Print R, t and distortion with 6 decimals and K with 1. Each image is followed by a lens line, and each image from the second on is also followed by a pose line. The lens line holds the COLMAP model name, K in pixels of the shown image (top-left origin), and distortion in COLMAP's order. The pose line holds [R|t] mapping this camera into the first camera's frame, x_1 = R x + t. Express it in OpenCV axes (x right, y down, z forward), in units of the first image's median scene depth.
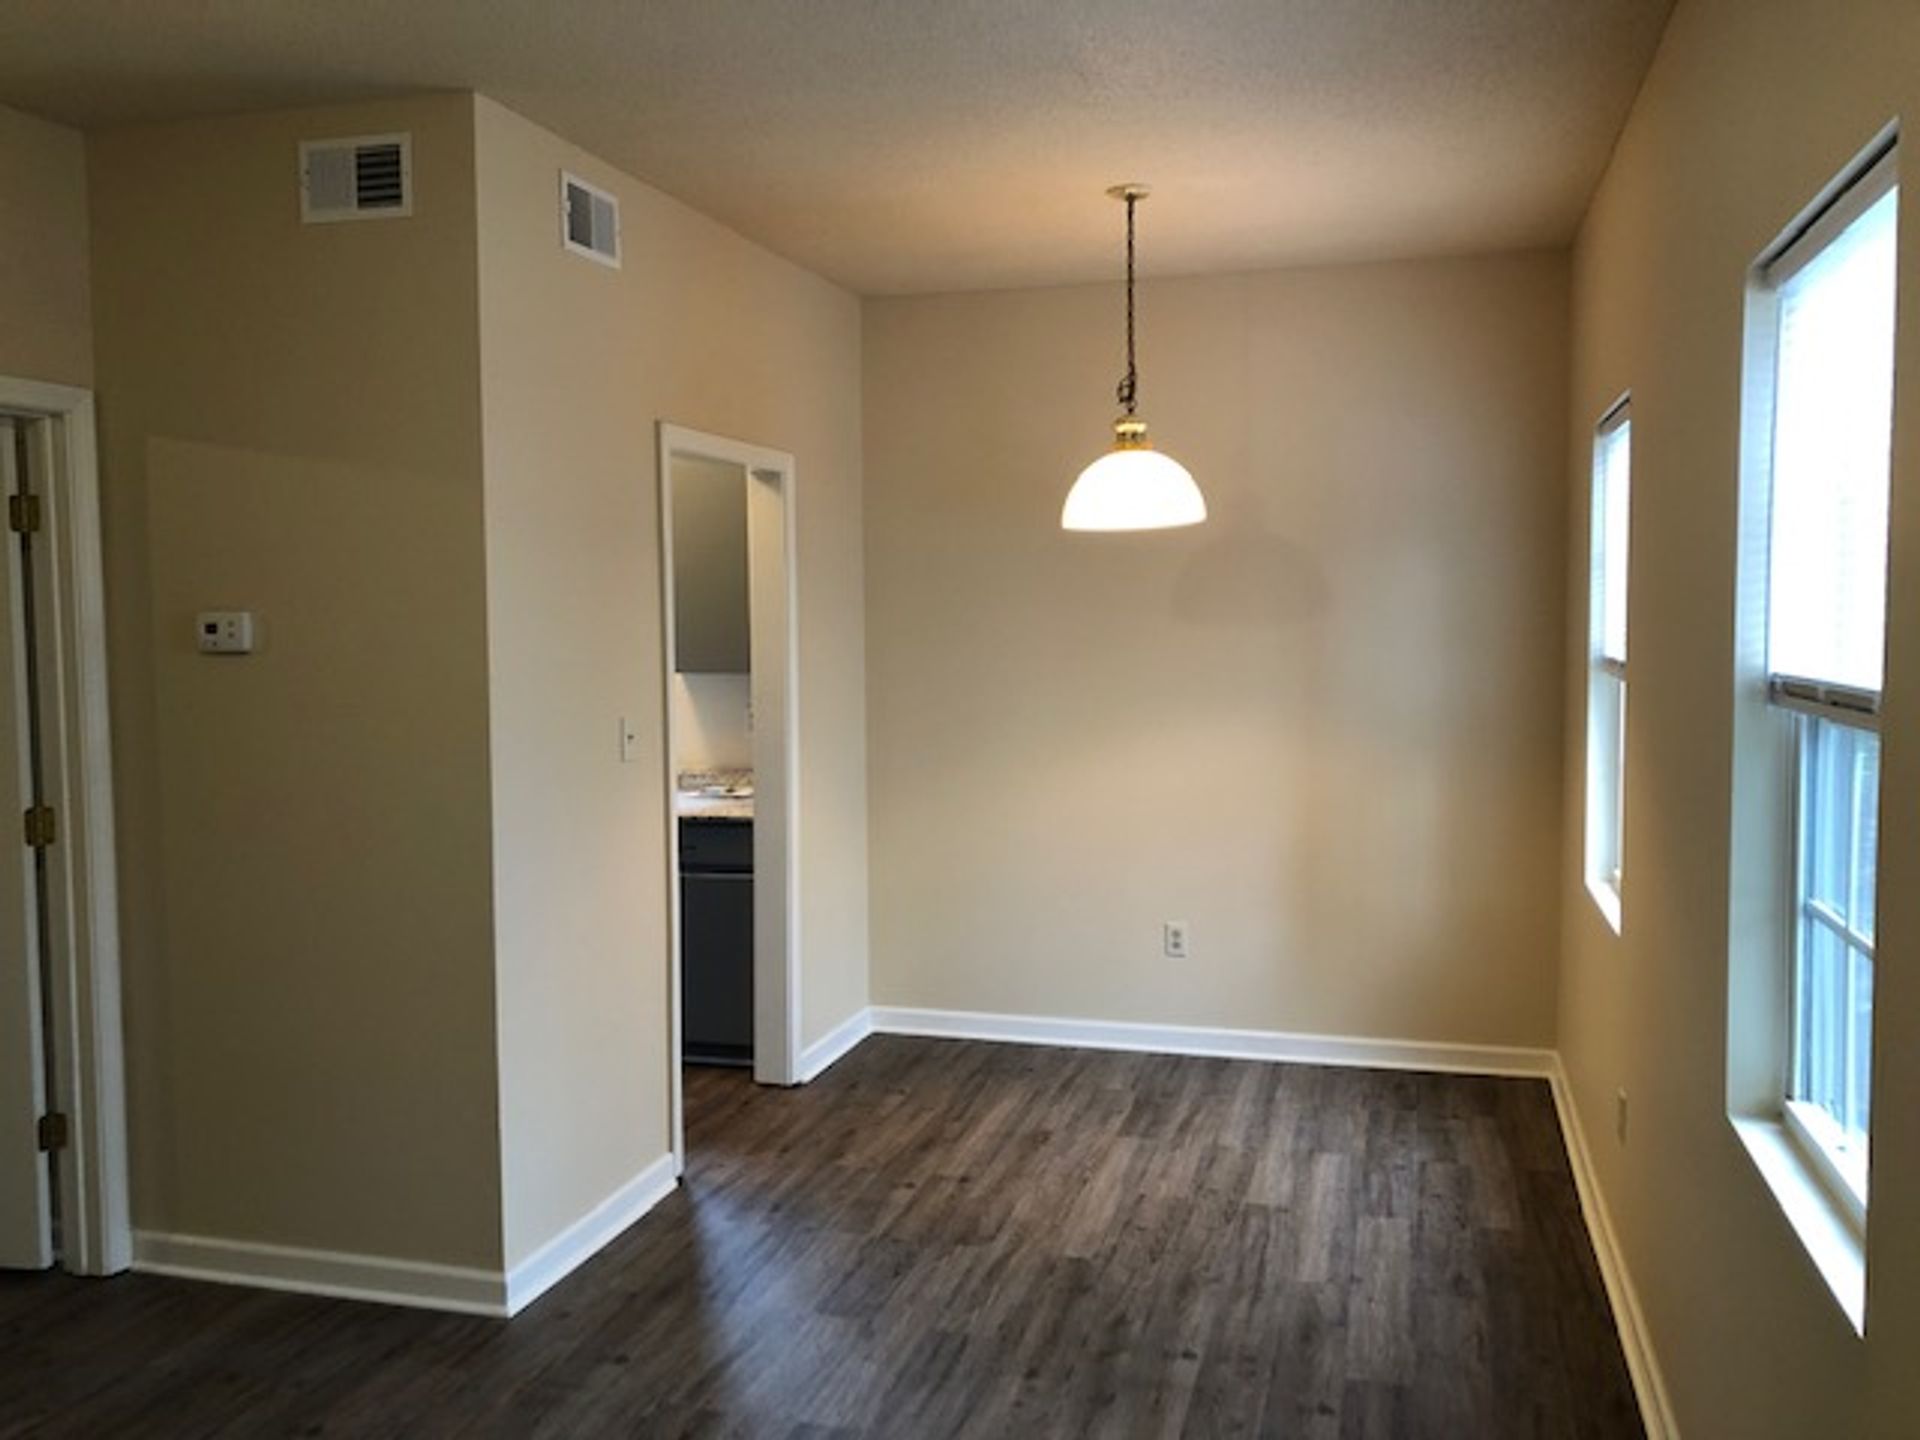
lens RADIAL K [[1578.1, 0, 908.3], [0, 1578.1, 723.5], [0, 0, 1]] dist [0.008537, -0.016141]
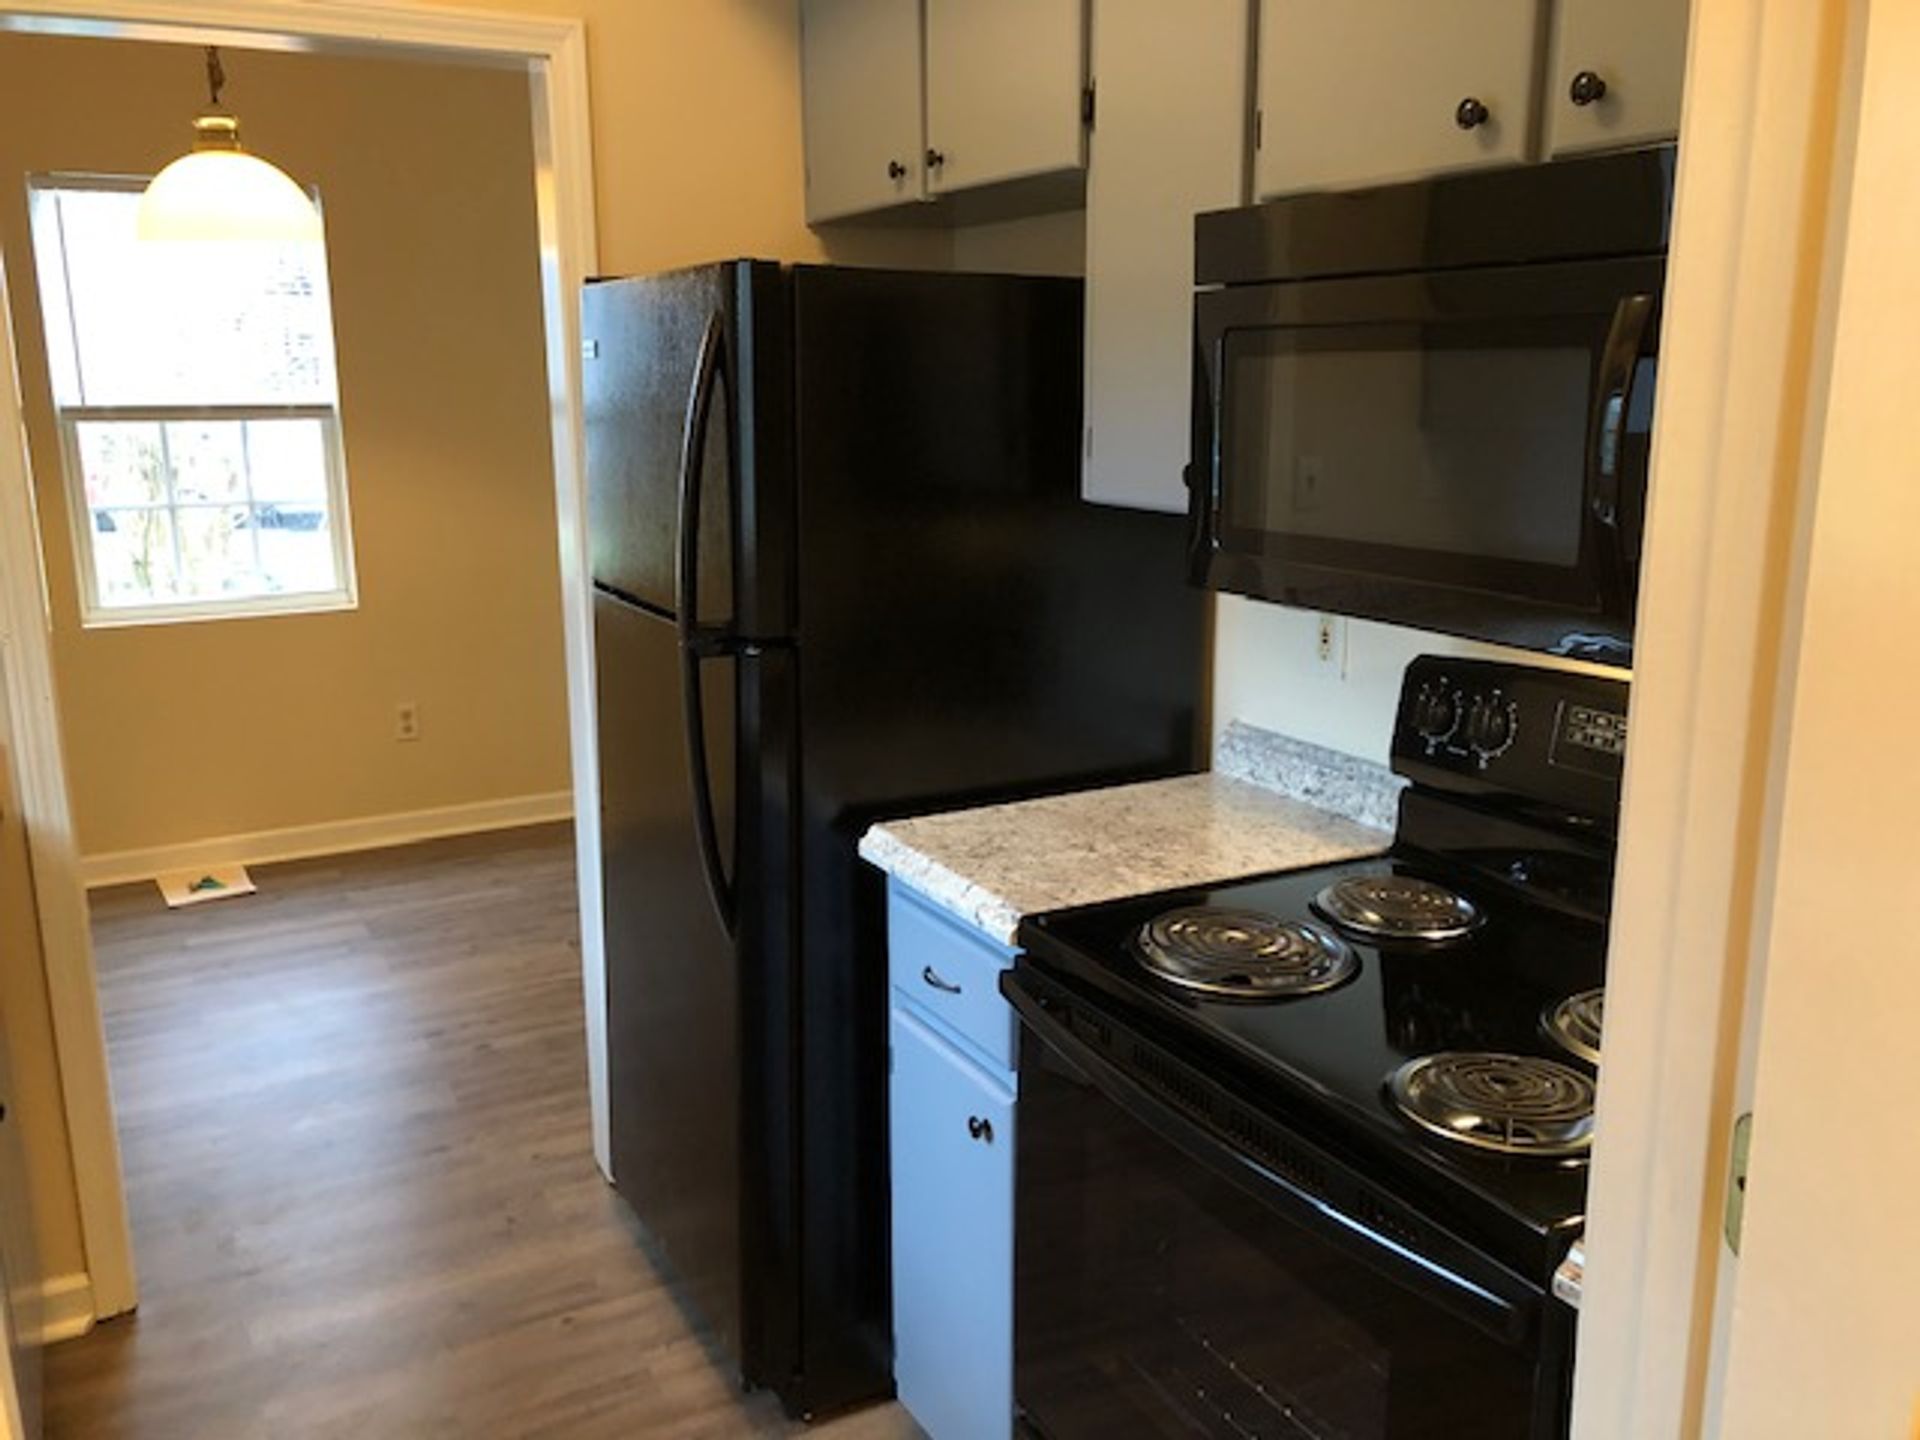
lens RADIAL K [[1578.1, 0, 908.3], [0, 1578.1, 723.5], [0, 0, 1]] dist [0.008537, -0.016141]
pose [[-0.705338, -0.135470, 0.695806, -0.758690], [0.063537, 0.965537, 0.252393, -0.073180], [-0.706018, 0.222232, -0.672422, 1.442465]]
